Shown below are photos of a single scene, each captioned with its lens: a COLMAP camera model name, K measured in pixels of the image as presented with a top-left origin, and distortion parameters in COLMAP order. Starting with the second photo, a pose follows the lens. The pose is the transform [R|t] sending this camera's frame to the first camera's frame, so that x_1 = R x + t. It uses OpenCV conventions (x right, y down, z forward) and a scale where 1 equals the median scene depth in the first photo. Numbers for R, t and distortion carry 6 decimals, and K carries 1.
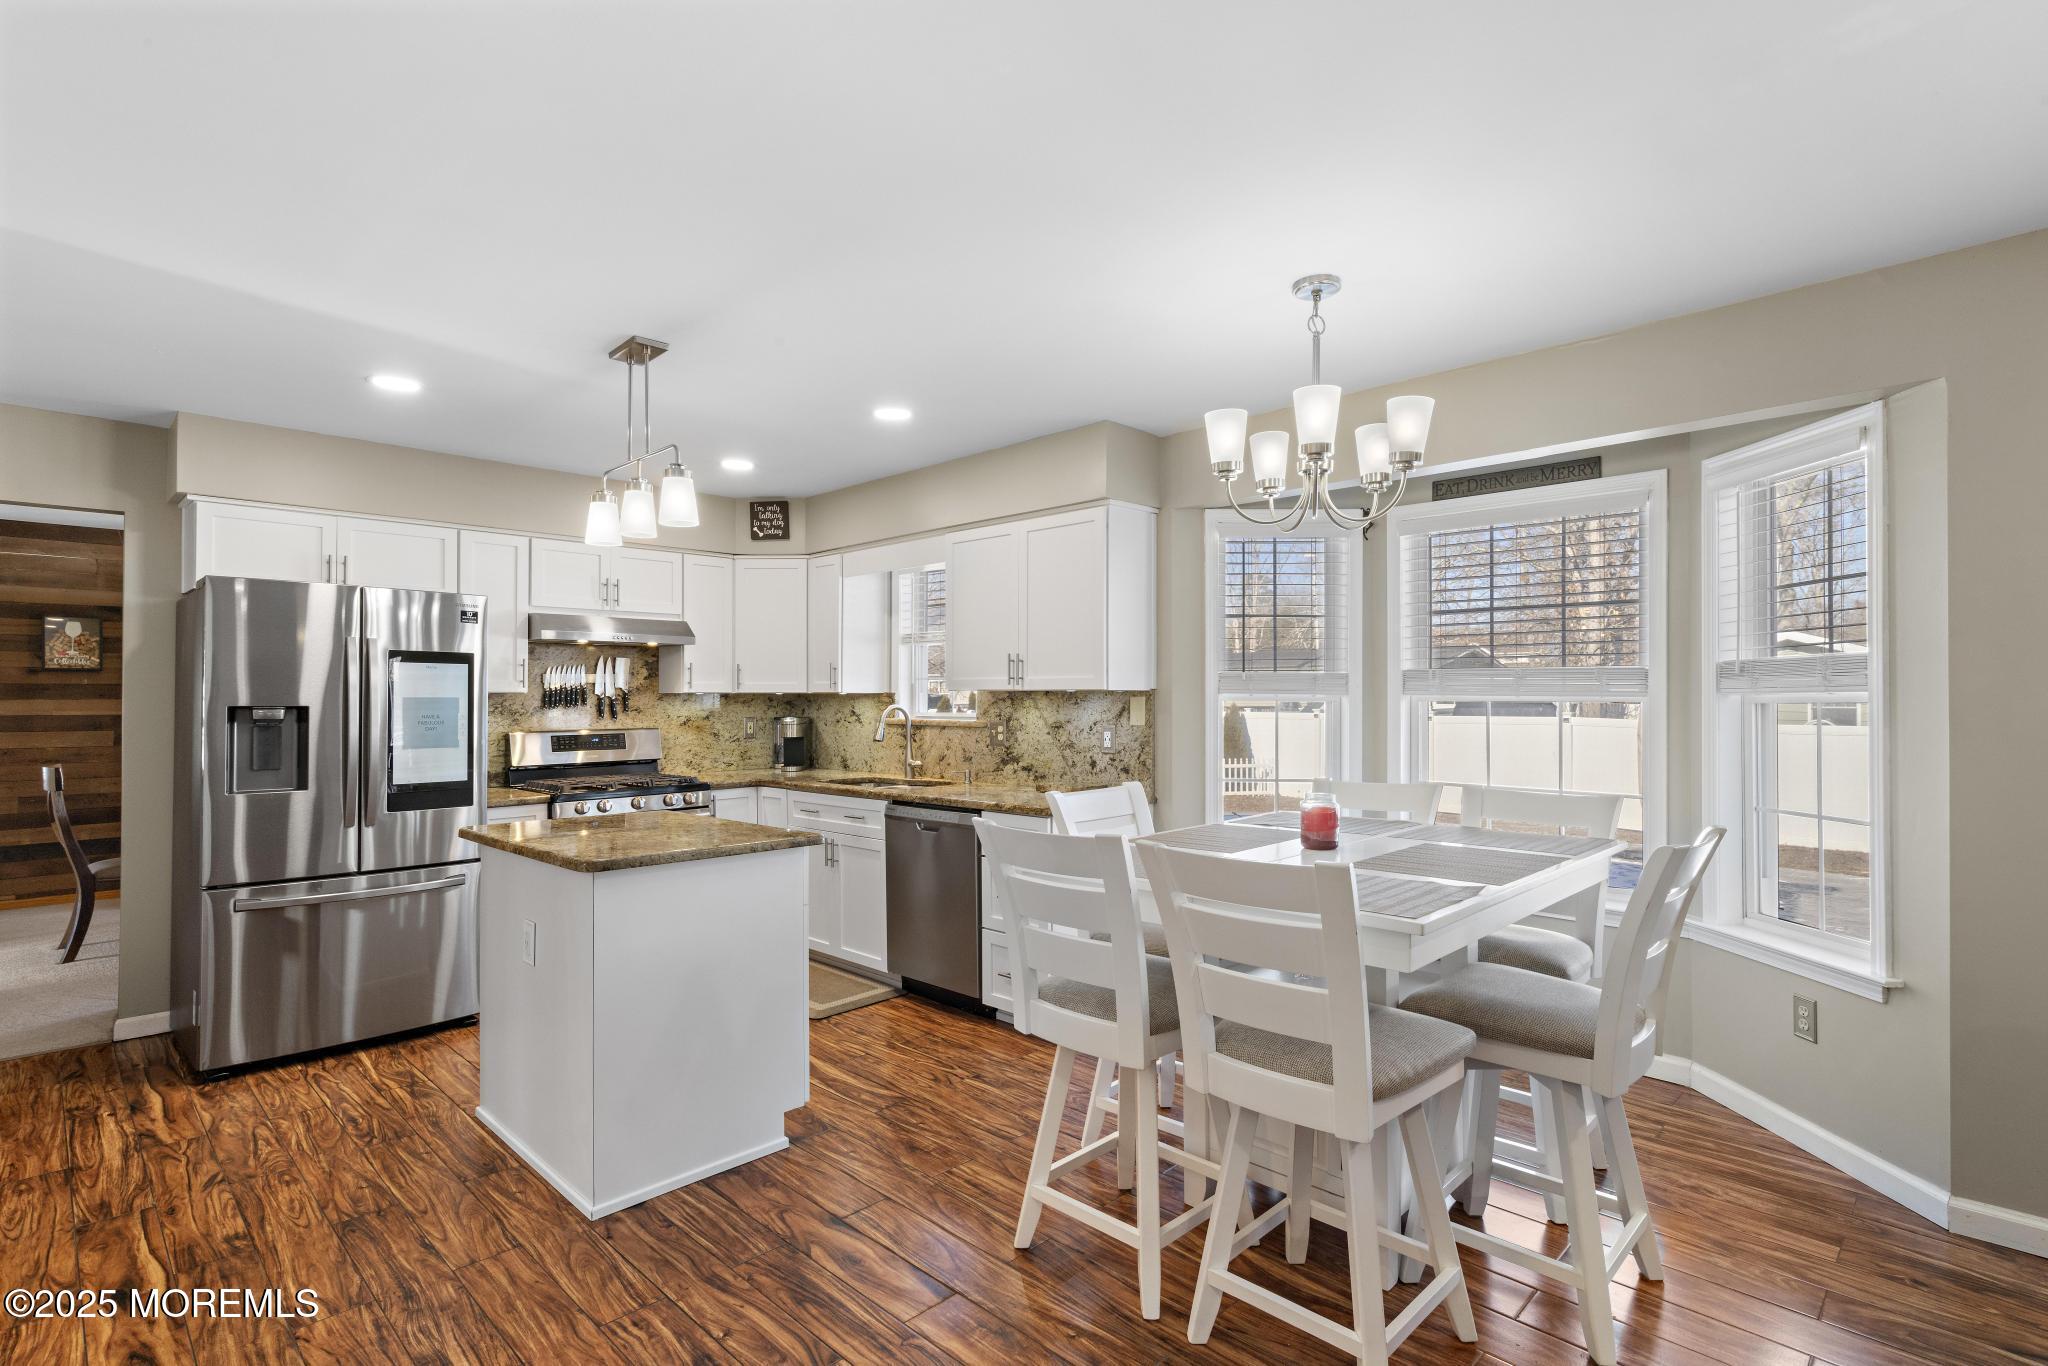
lens RADIAL K [[979.9, 0, 1022.7], [0, 979.9, 686.7], [0, 0, 1]] dist [-0.001247, -0.000278]
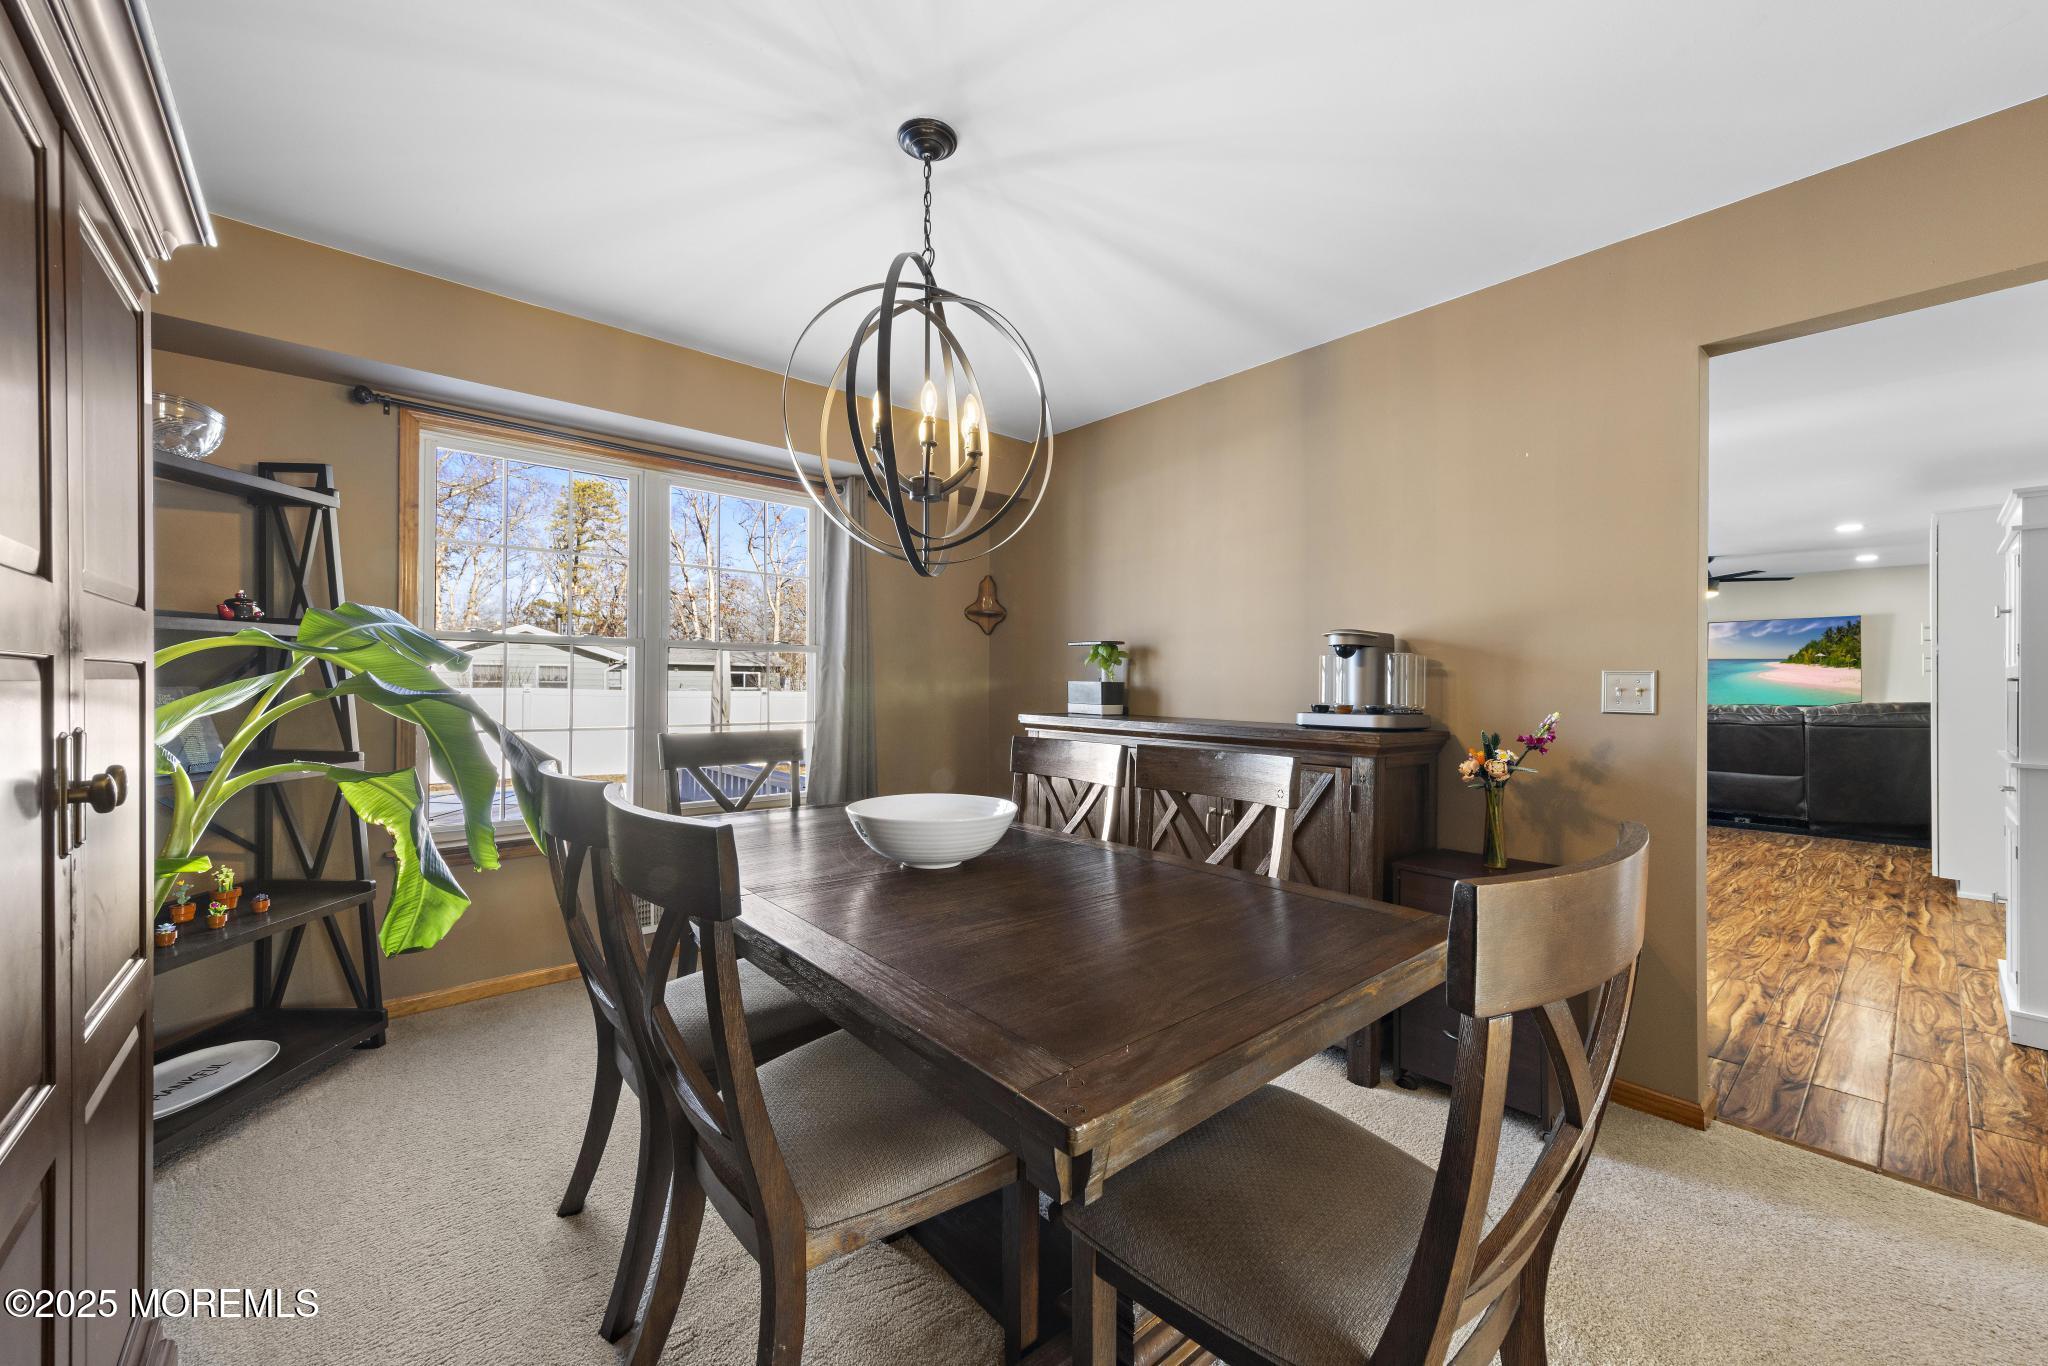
lens RADIAL K [[794.0, 0, 1025.3], [0, 794.0, 687.4], [0, 0, 1]] dist [0.000133, -0.000010]
pose [[0.074227, 0.003395, 0.997236, -1.981173], [-0.018784, 0.999822, -0.002006, 0.087570], [-0.997064, -0.018583, 0.074278, 1.881385]]
